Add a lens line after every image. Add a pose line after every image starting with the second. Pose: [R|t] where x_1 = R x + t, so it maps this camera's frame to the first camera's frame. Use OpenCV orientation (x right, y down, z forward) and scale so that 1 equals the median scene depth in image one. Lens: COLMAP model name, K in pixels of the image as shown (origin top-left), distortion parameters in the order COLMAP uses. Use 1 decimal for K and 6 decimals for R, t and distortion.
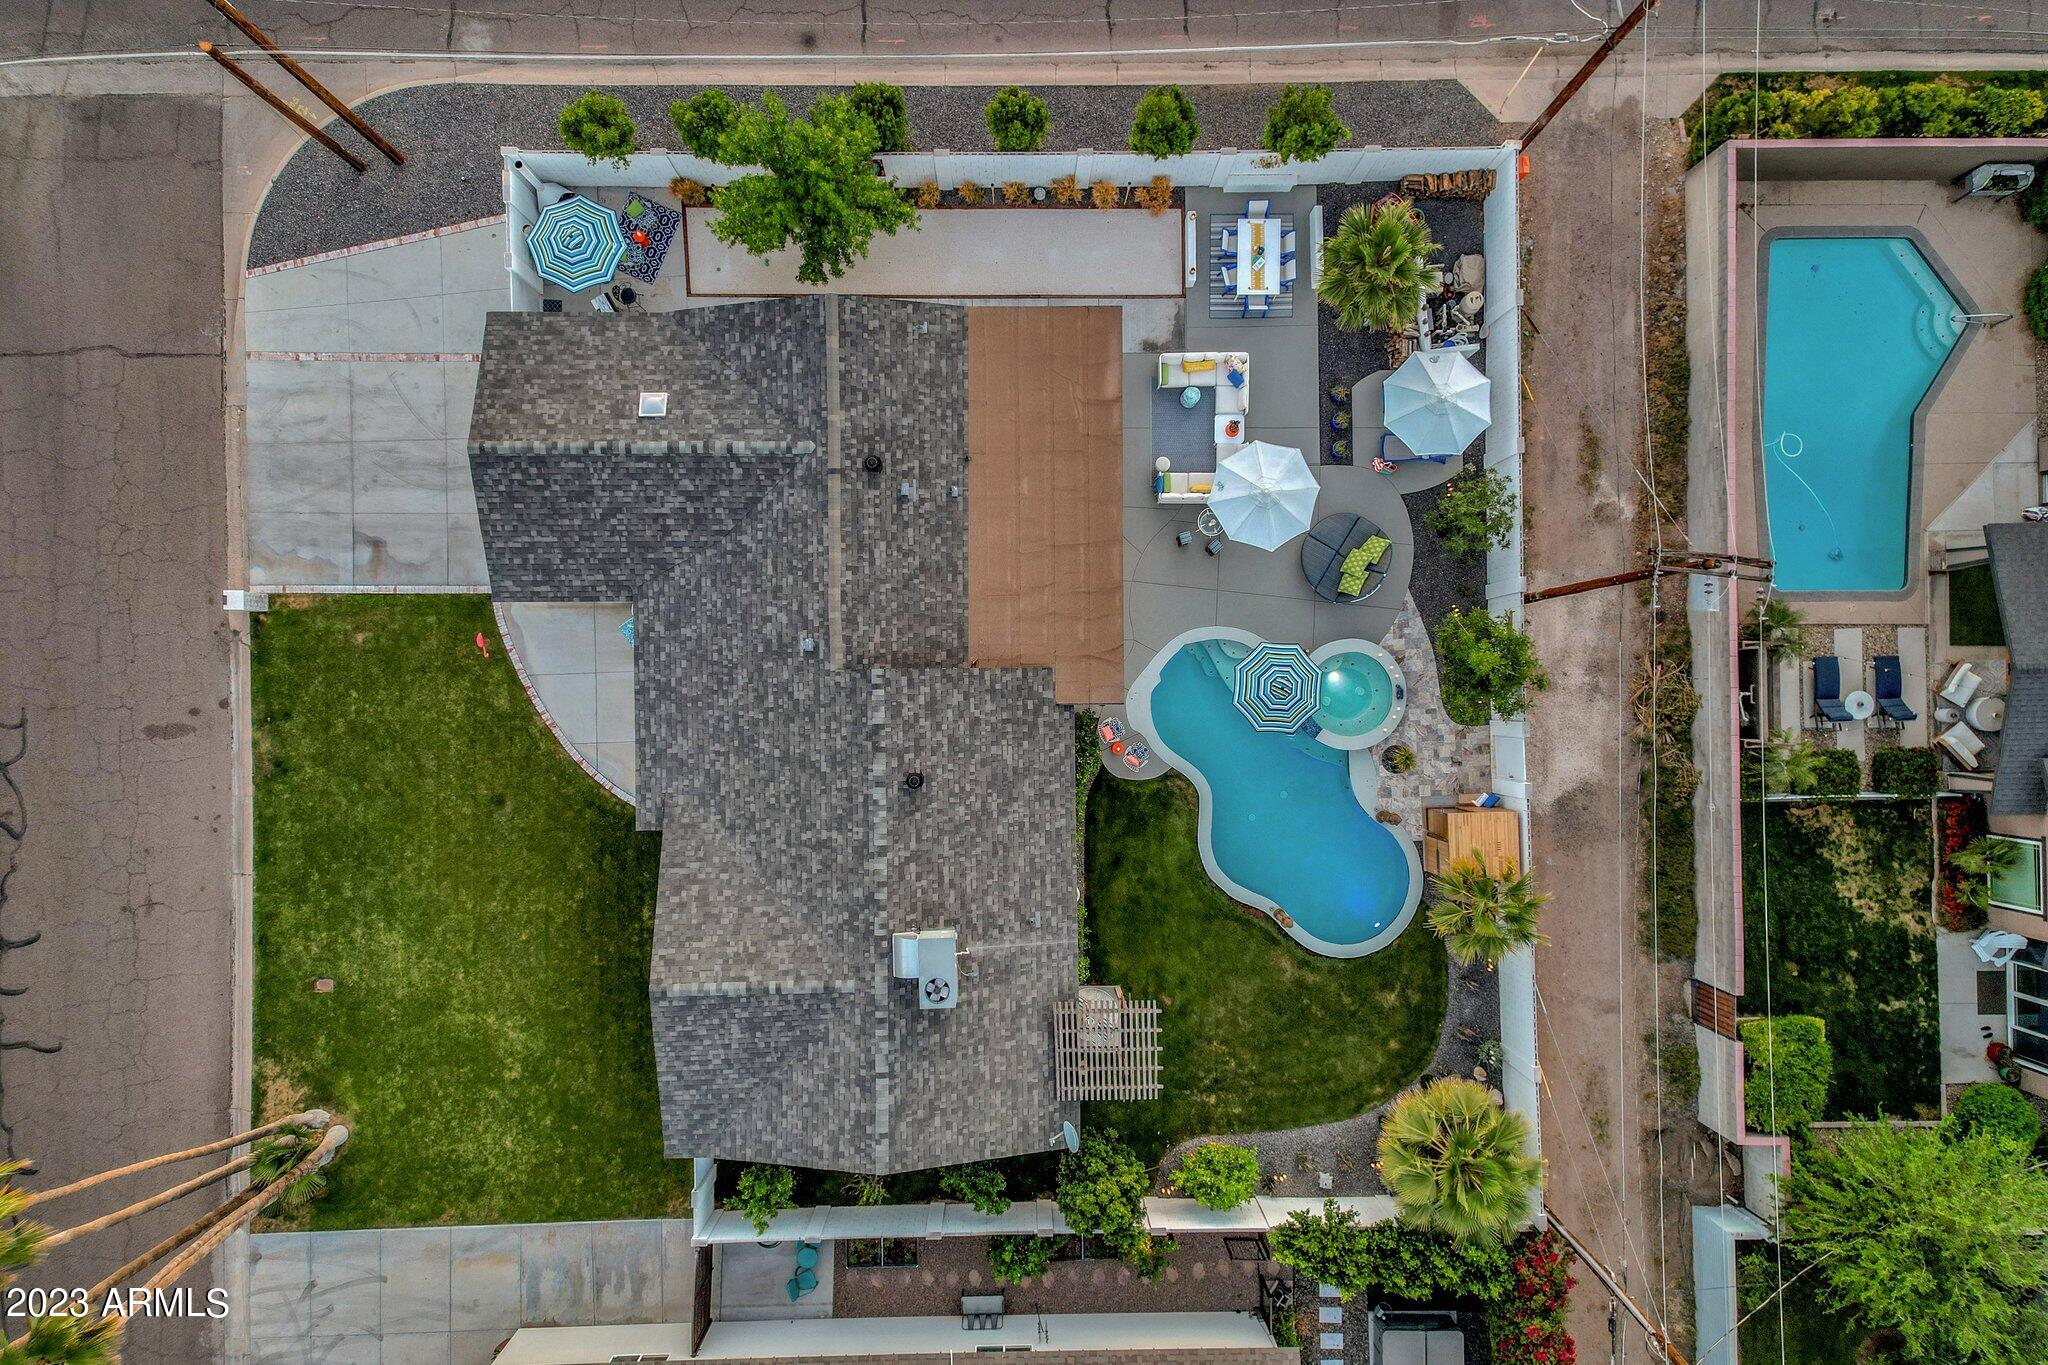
lens RADIAL K [[1259.4, 0, 1031.8], [0, 1259.4, 689.4], [0, 0, 1]] dist [0.095077, -0.061596]
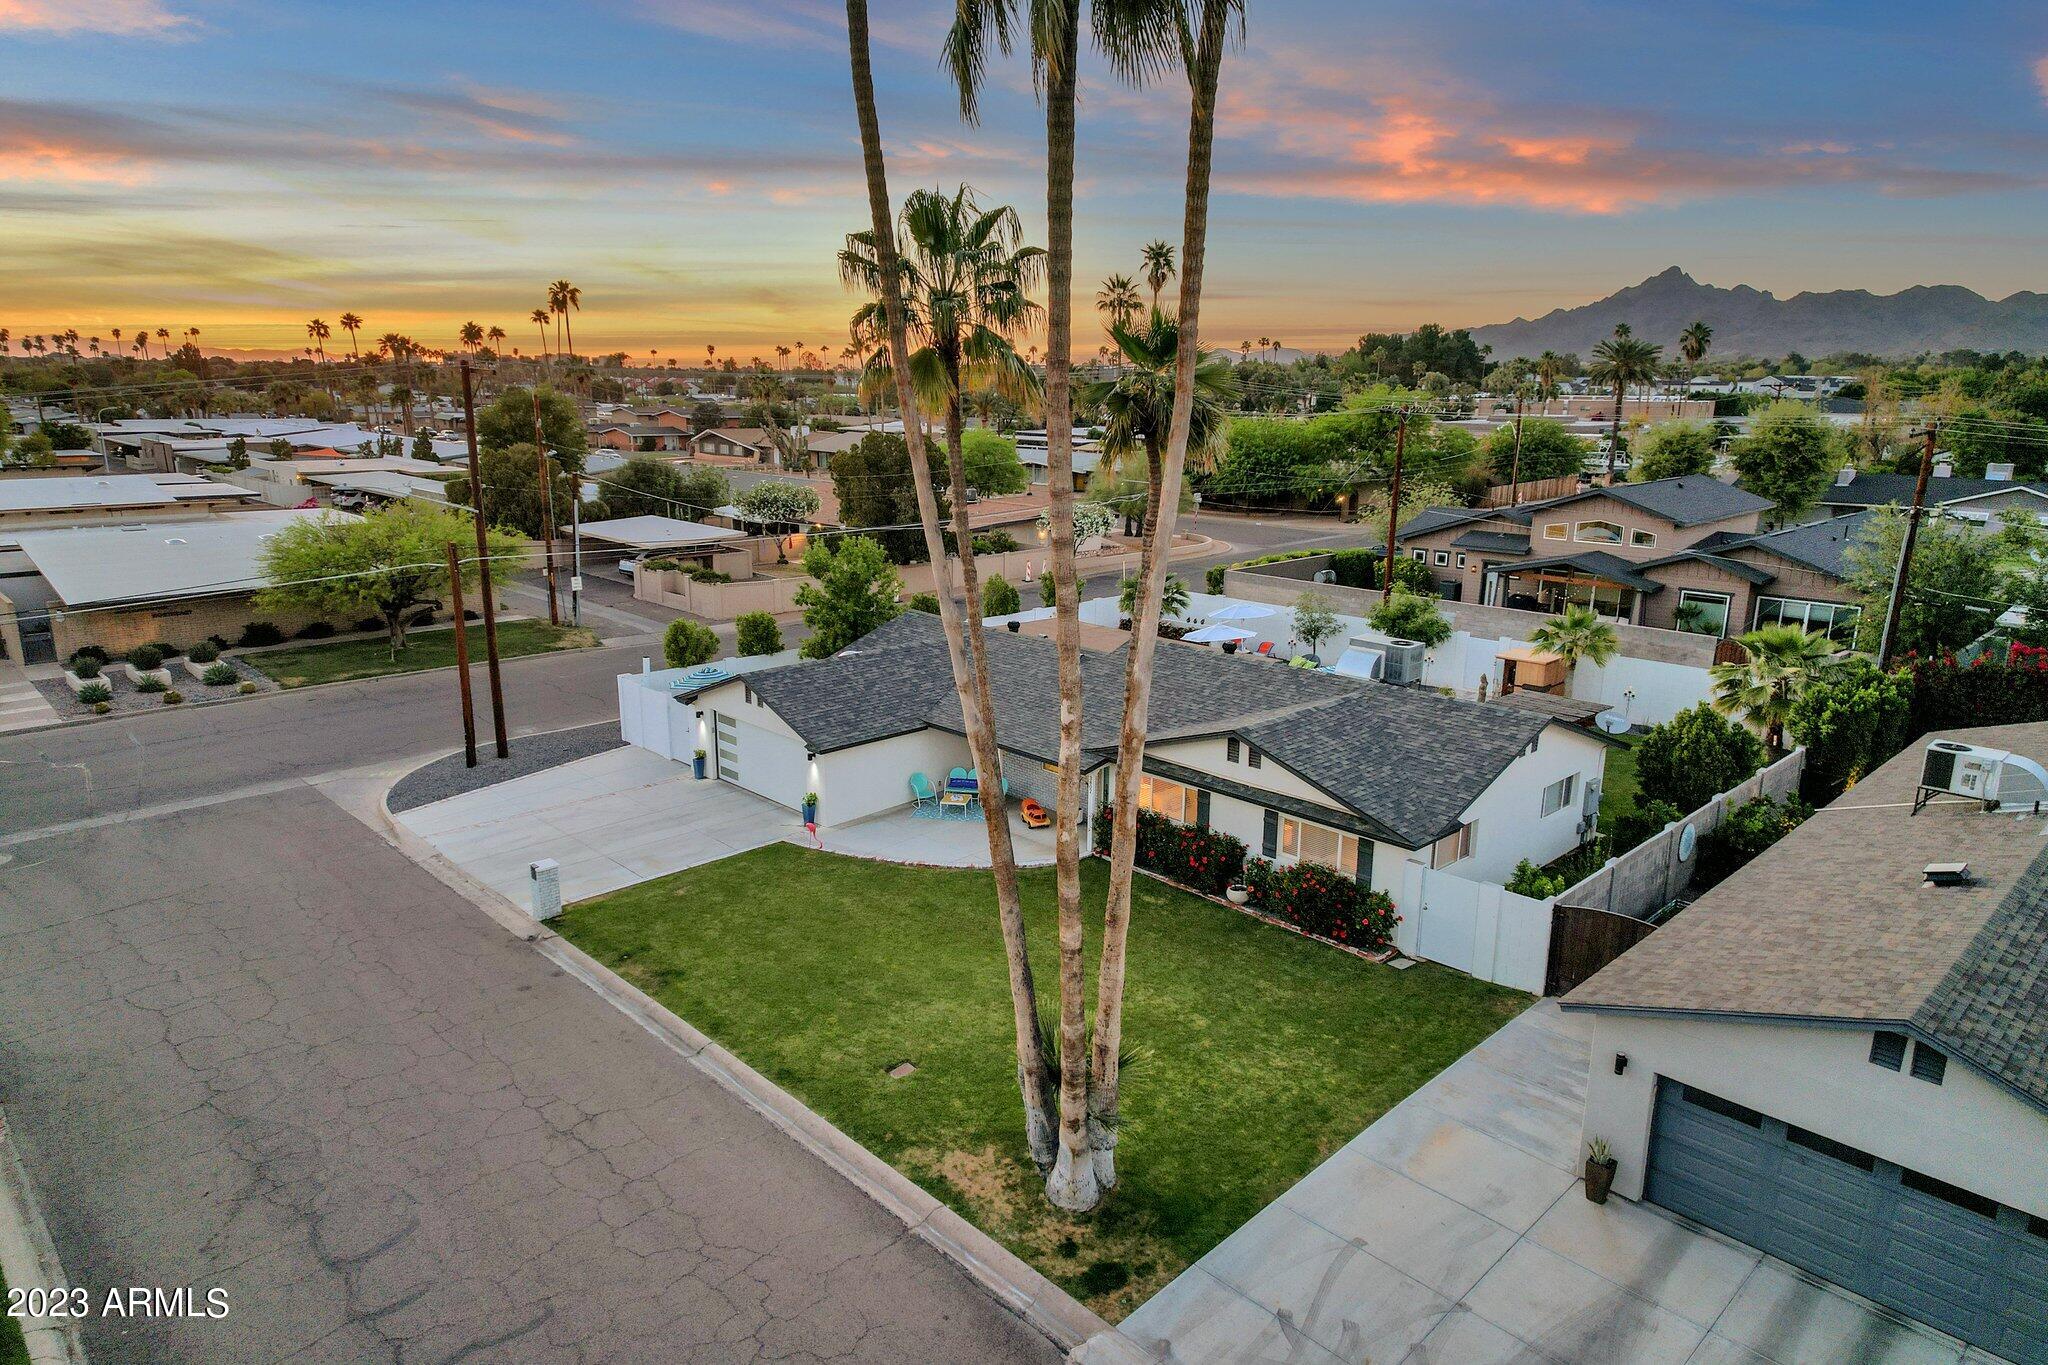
lens RADIAL K [[1258.2, 0, 1028.4], [0, 1258.2, 693.4], [0, 0, 1]] dist [0.096916, -0.078409]
pose [[0.725647, -0.169119, 0.666960, -0.892343], [0.688053, 0.184678, -0.701767, 0.678647], [-0.004491, 0.968139, 0.250374, 0.667527]]
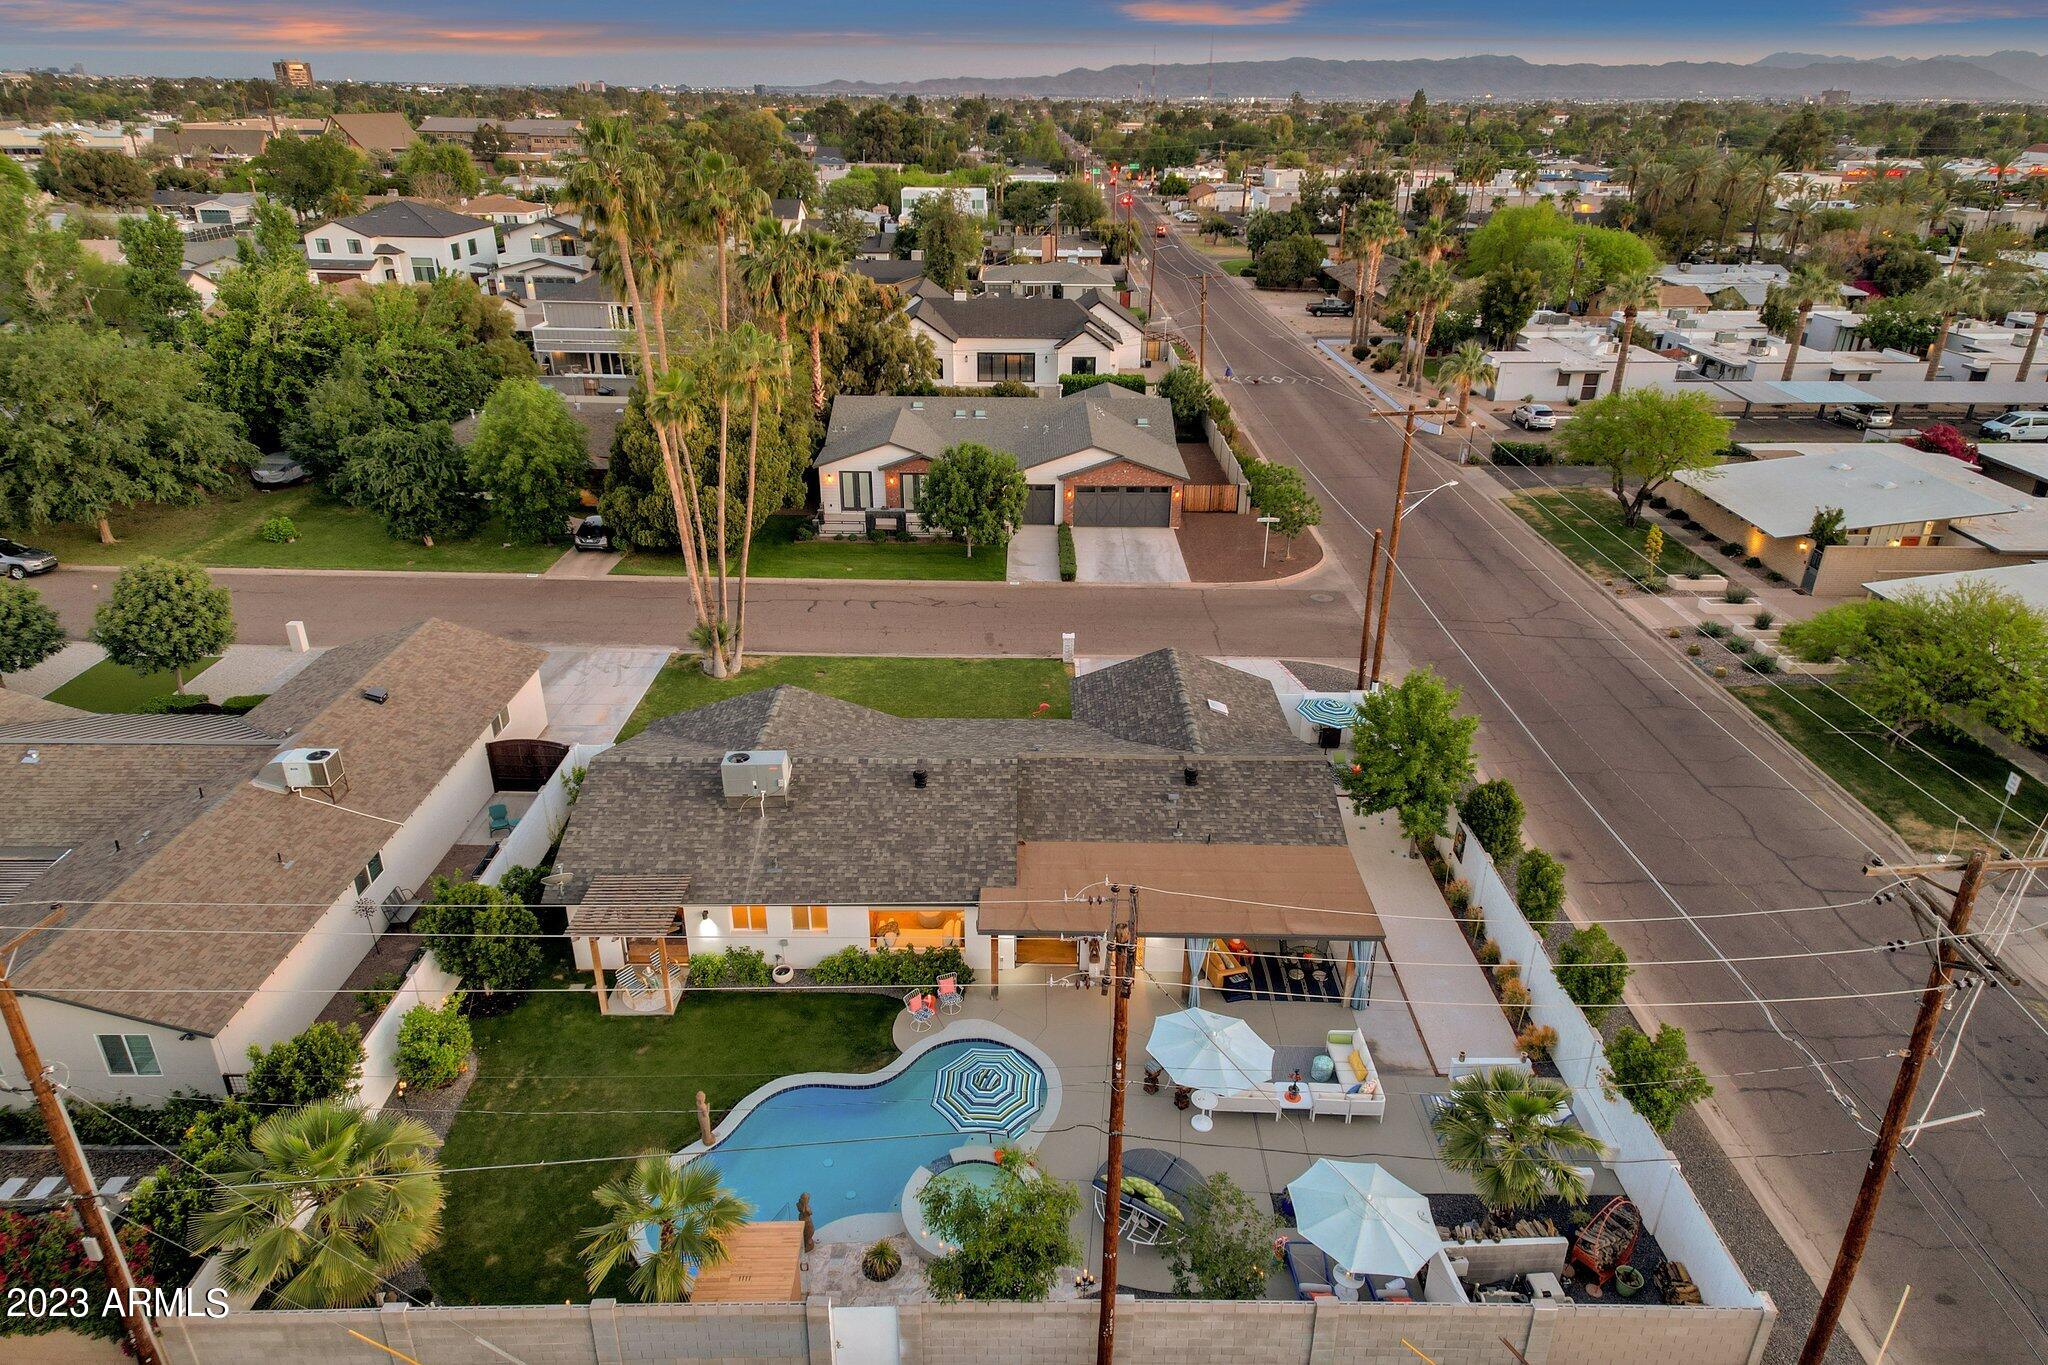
lens RADIAL K [[1258.2, 0, 1028.4], [0, 1258.2, 693.4], [0, 0, 1]] dist [0.096916, -0.078409]
pose [[-0.012491, 0.414846, -0.909806, 0.825535], [-0.999891, -0.012400, 0.008073, -0.031252], [-0.007933, 0.909807, 0.414956, 0.399436]]
